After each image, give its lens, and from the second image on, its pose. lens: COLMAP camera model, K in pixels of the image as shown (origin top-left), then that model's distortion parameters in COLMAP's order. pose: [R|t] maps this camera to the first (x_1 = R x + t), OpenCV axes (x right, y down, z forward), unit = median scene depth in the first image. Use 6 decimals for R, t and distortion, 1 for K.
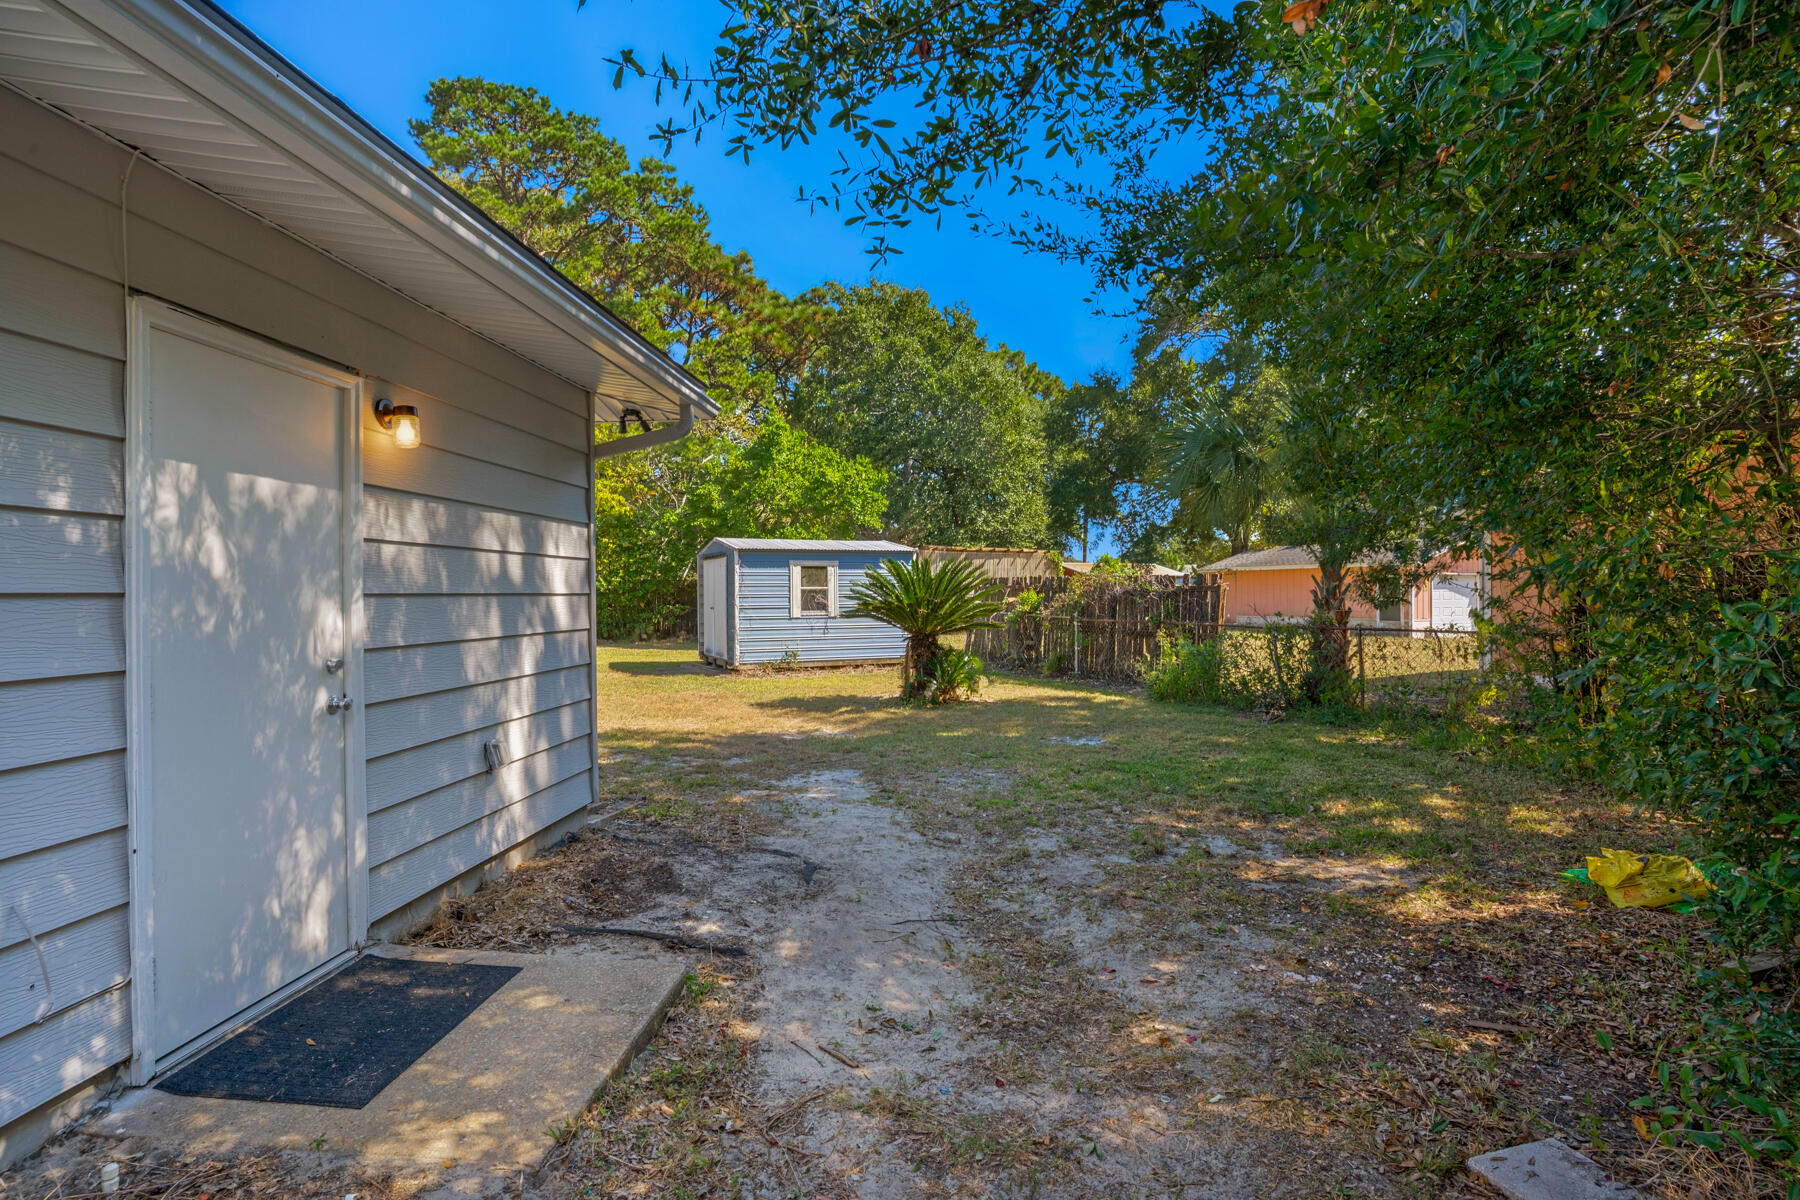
lens RADIAL K [[910.3, 0, 904.7], [0, 910.3, 595.2], [0, 0, 1]] dist [-0.075724, 0.039567]
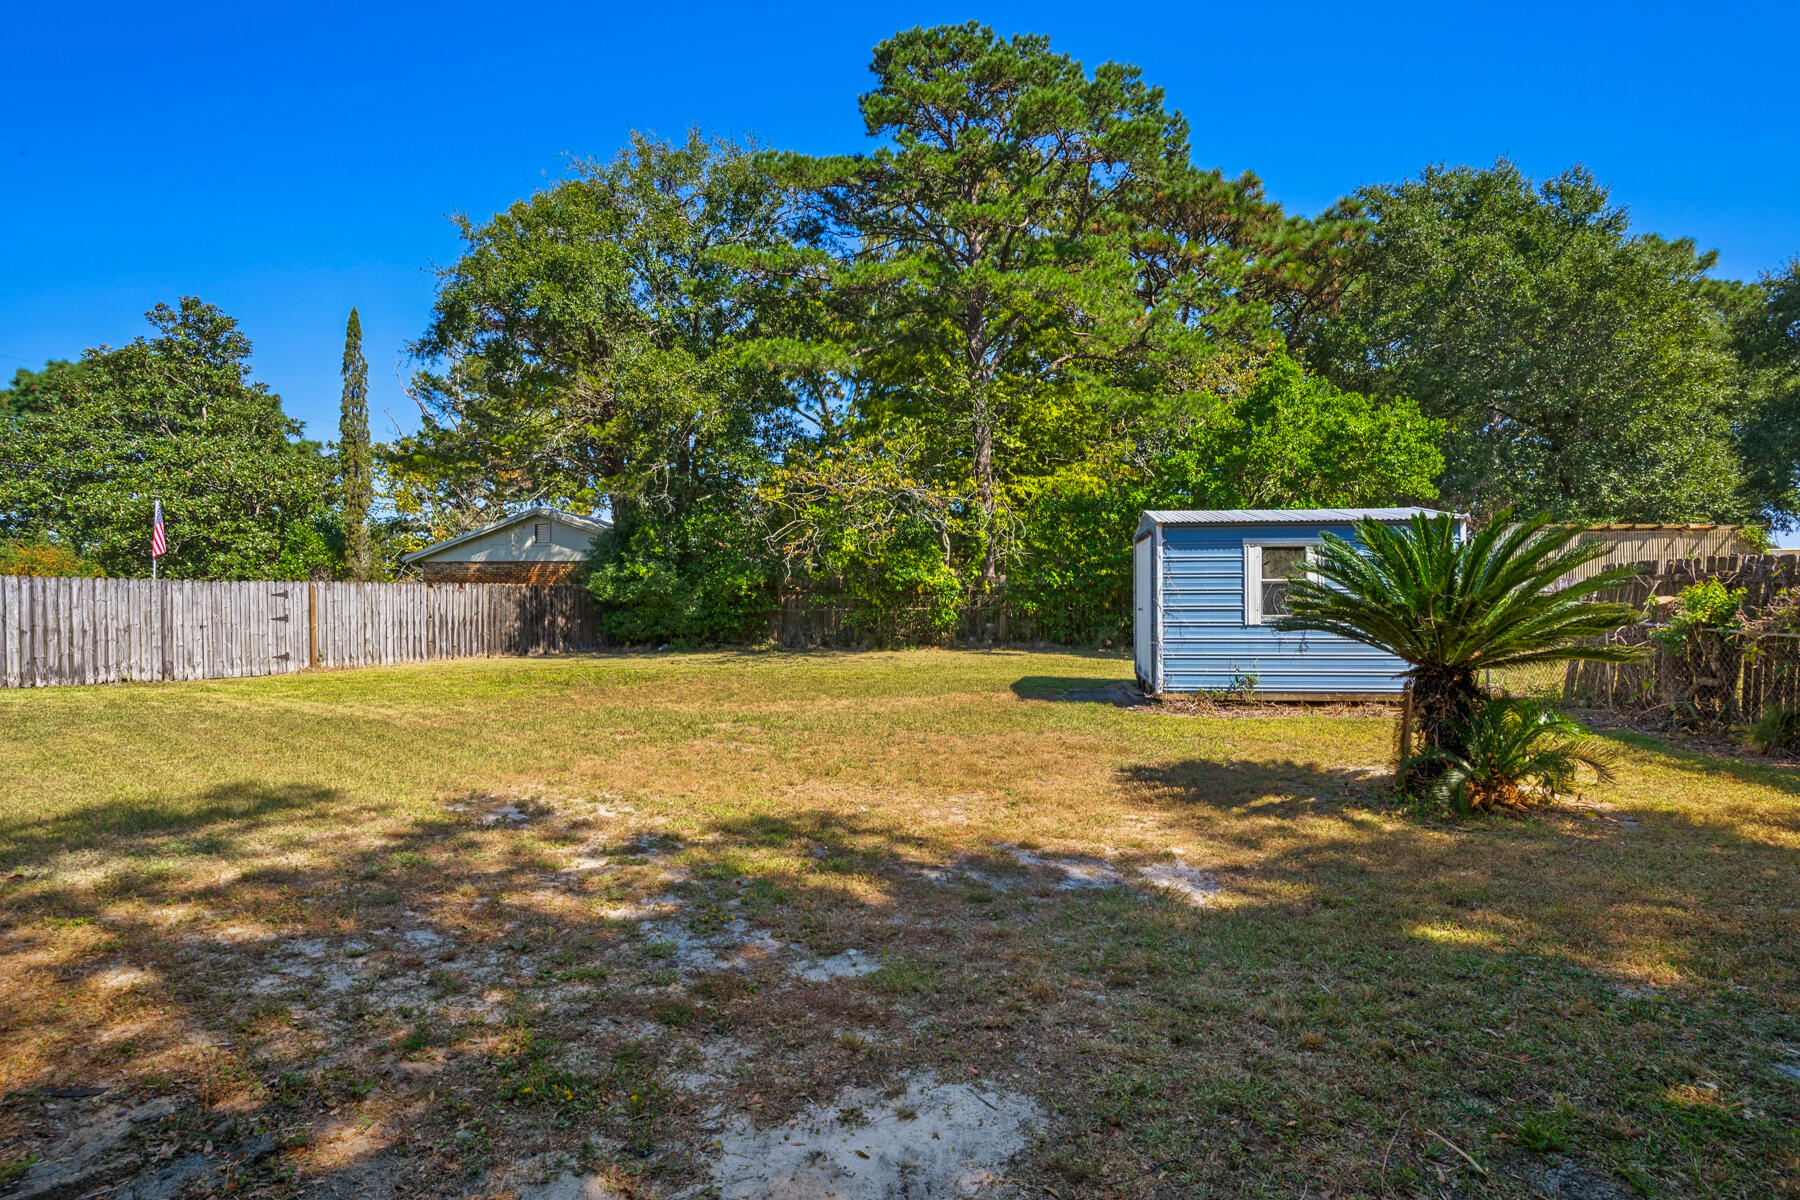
lens RADIAL K [[910.3, 0, 904.7], [0, 910.3, 595.2], [0, 0, 1]] dist [-0.075724, 0.039567]
pose [[0.826868, 0.003899, -0.562382, 0.032033], [-0.003488, 0.999992, 0.001805, 0.002329], [0.562385, 0.000469, 0.826876, 0.264309]]
